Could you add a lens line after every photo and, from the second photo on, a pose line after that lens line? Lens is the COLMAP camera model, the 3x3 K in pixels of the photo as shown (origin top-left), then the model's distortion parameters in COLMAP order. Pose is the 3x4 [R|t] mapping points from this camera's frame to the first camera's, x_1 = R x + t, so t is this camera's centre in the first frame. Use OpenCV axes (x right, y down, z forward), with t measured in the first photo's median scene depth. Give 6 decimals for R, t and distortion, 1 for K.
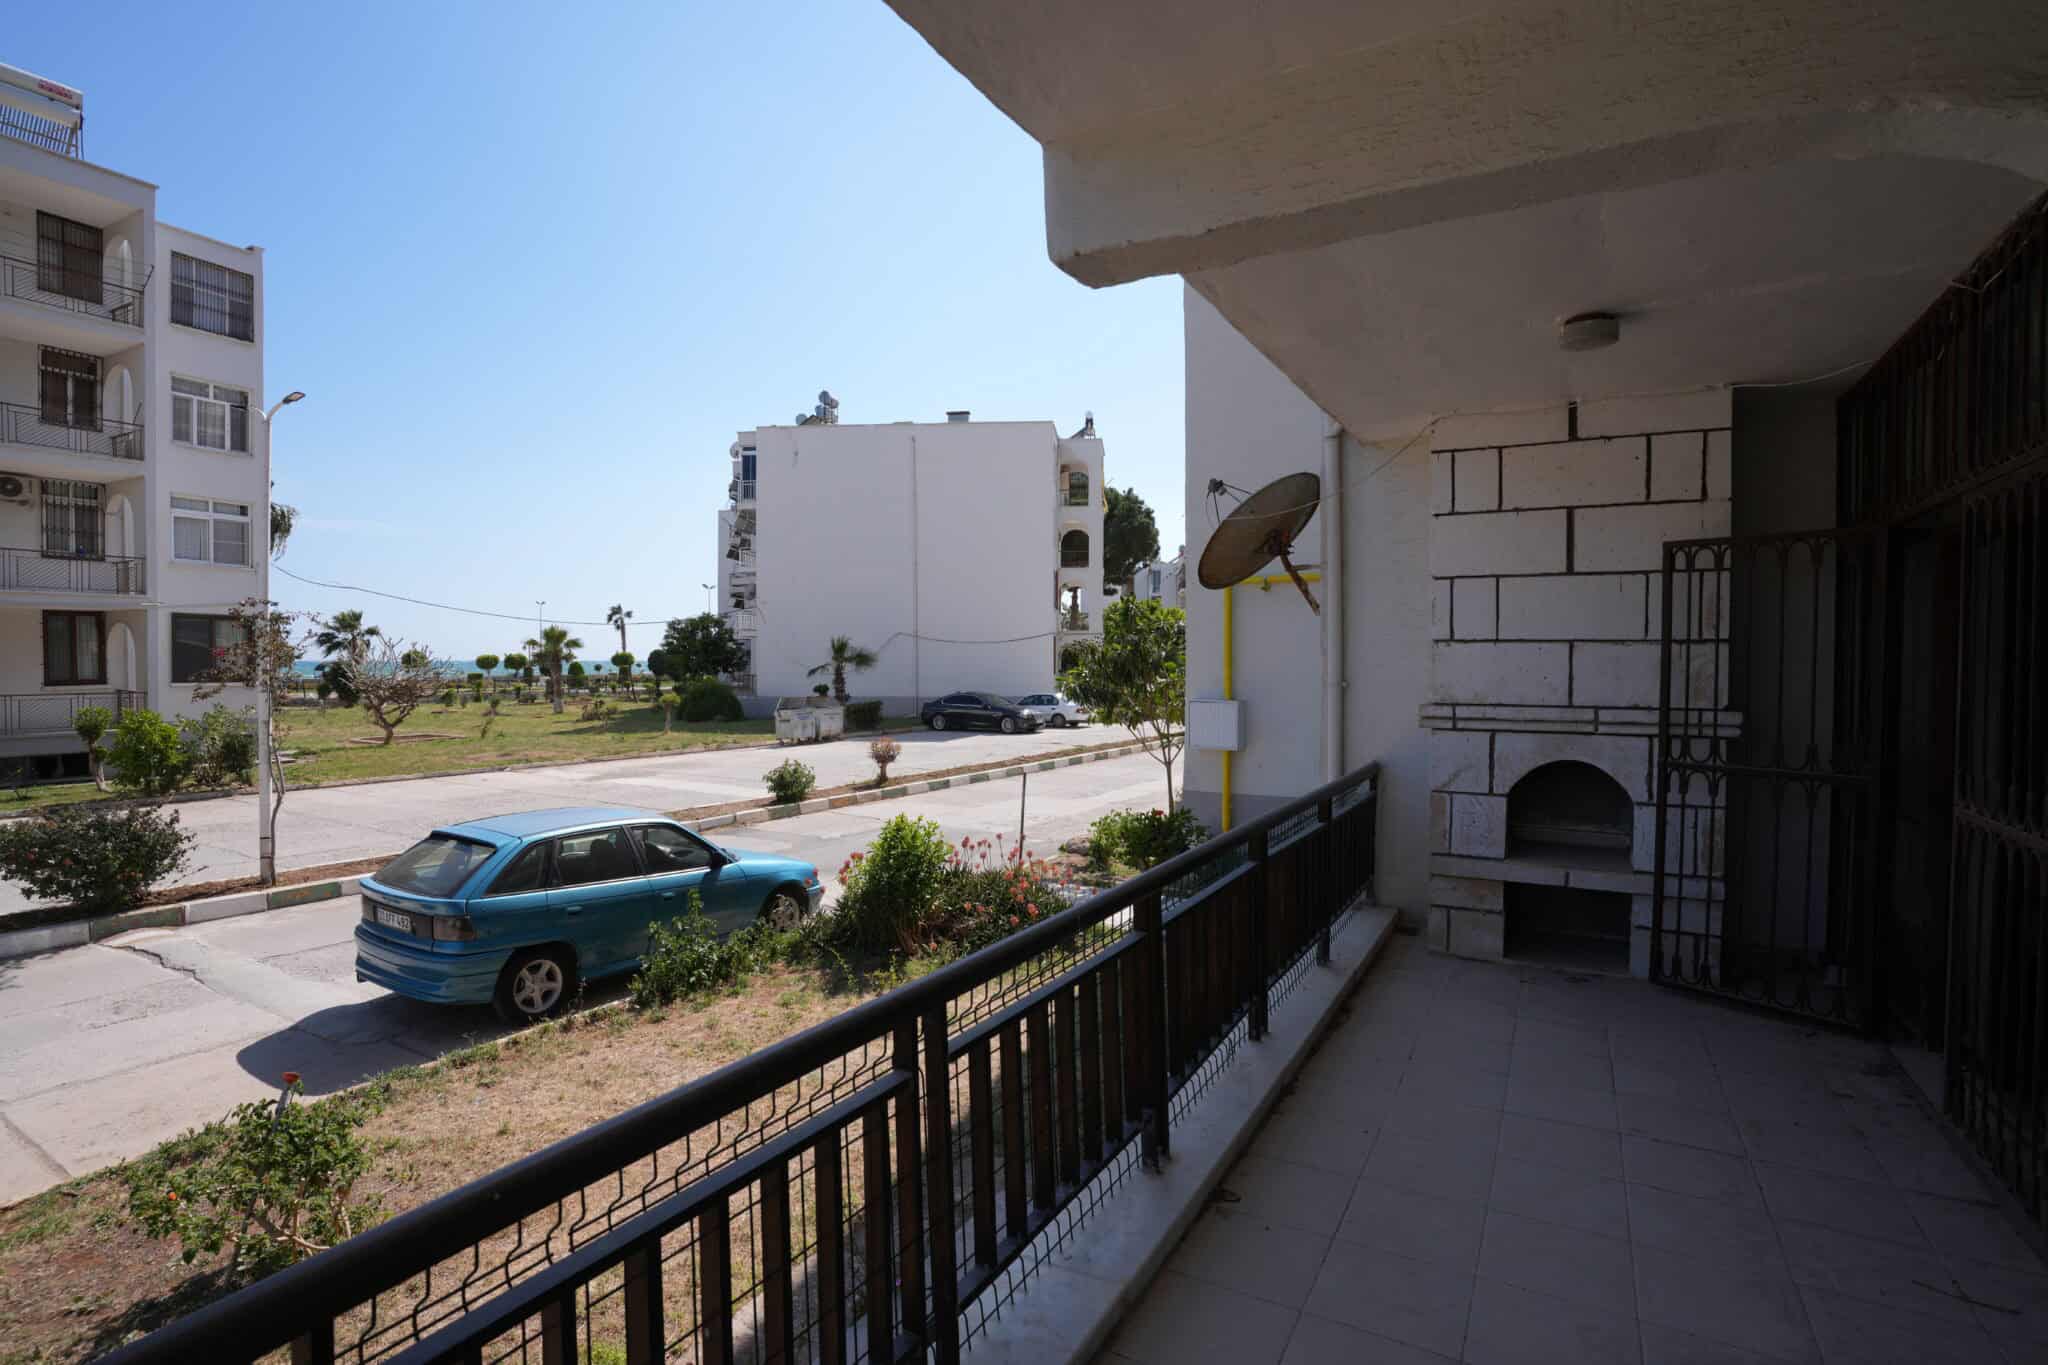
lens RADIAL K [[1009.0, 0, 1025.7], [0, 1009.0, 674.8], [0, 0, 1]] dist [-0.078676, 0.039237]
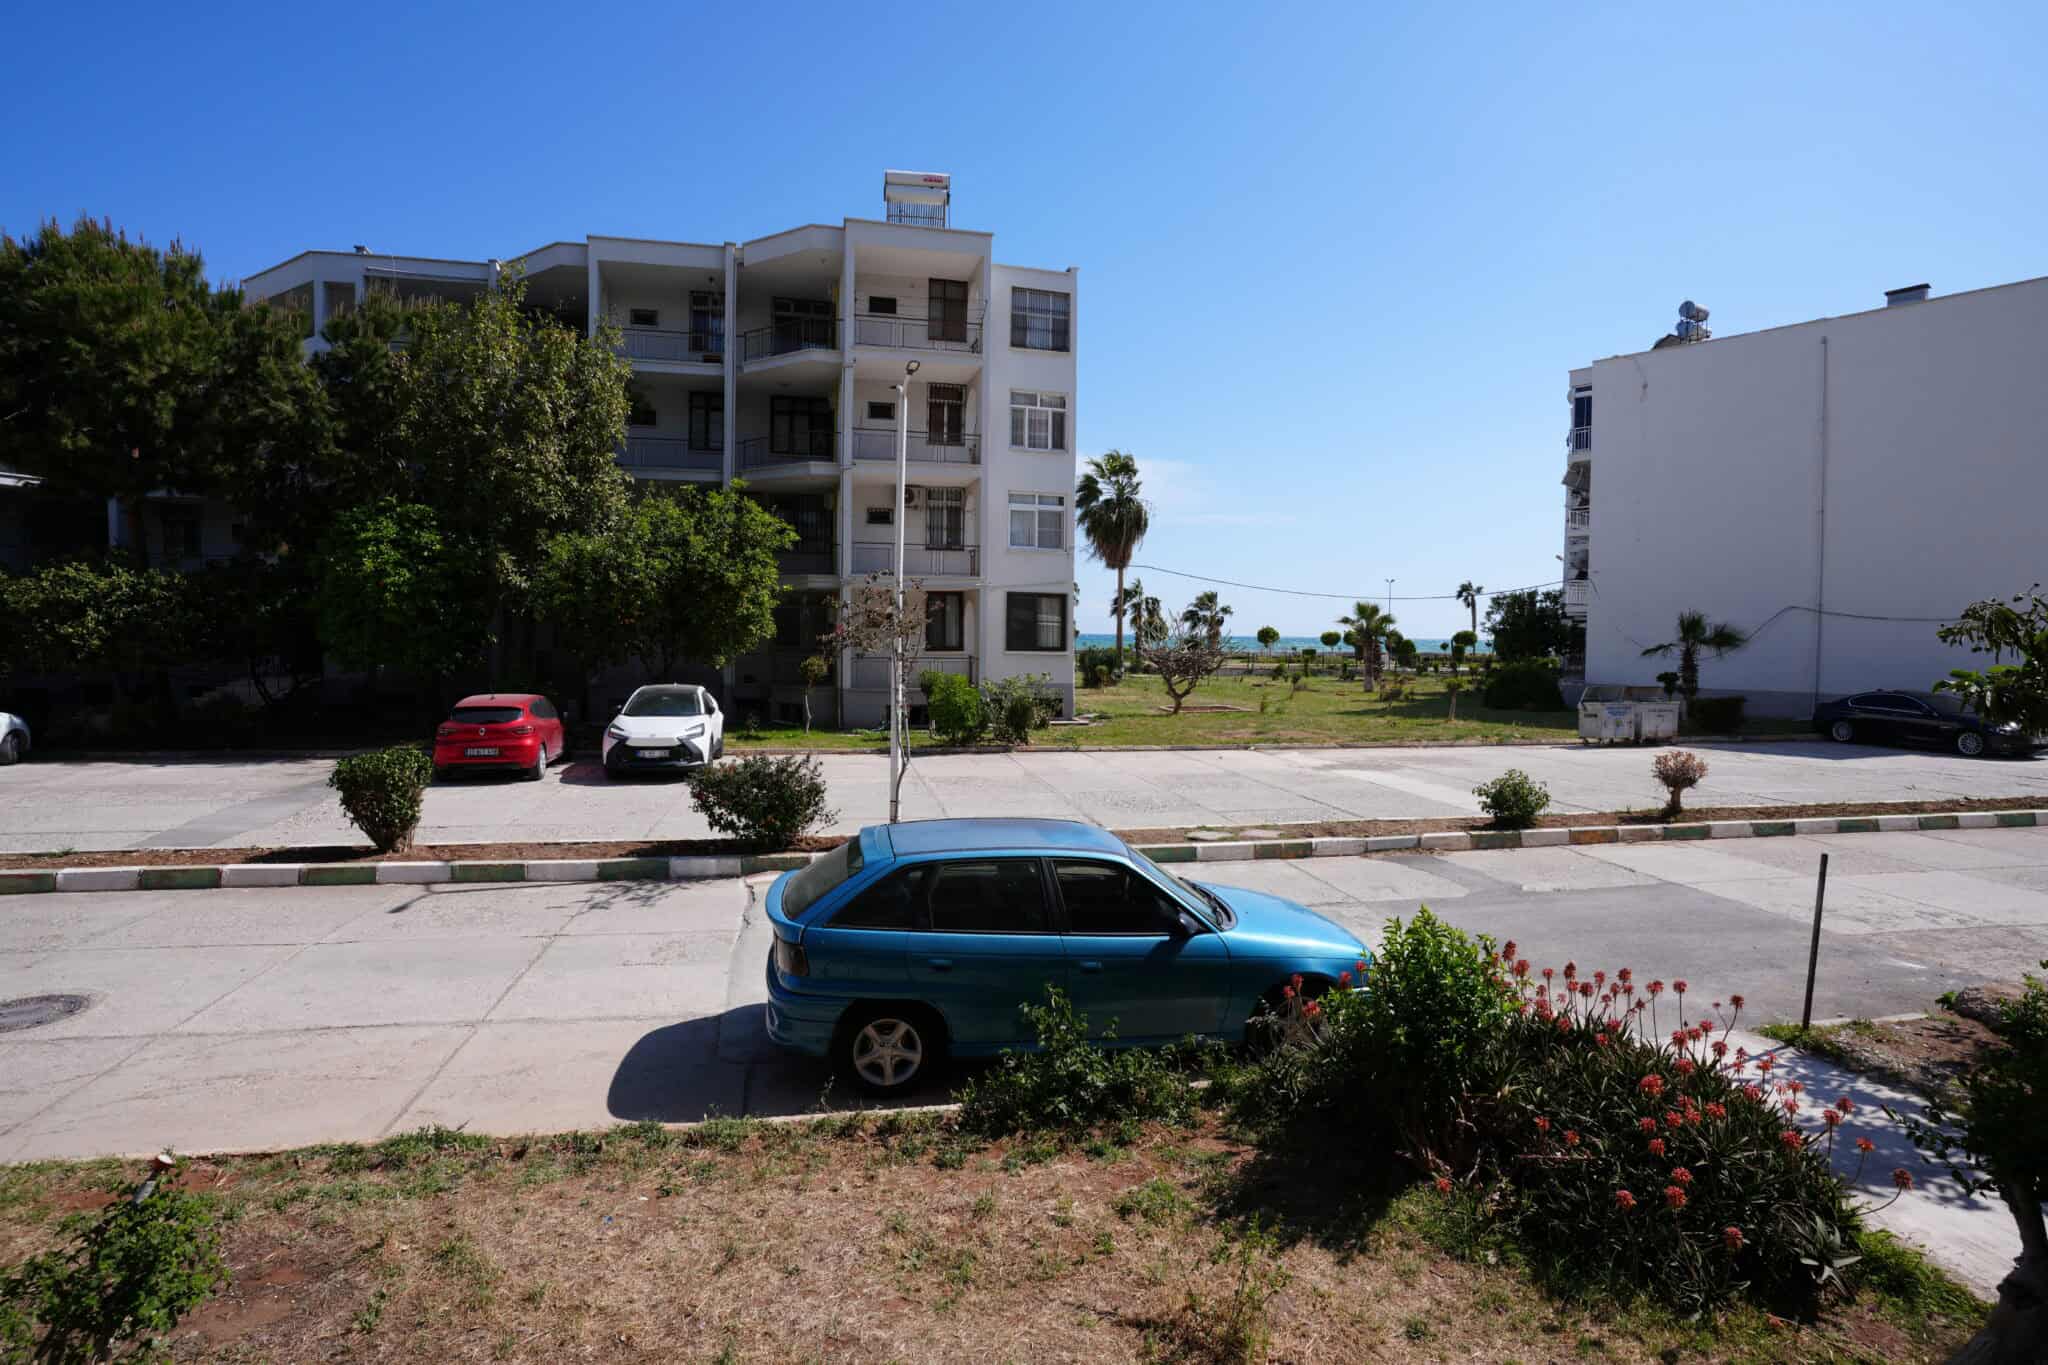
lens RADIAL K [[1009.0, 0, 1025.7], [0, 1009.0, 674.8], [0, 0, 1]] dist [-0.078676, 0.039237]
pose [[0.677470, 0.038263, -0.734554, 0.044347], [-0.022719, 0.999258, 0.031098, -0.001227], [0.735199, -0.004380, 0.677837, 0.180404]]
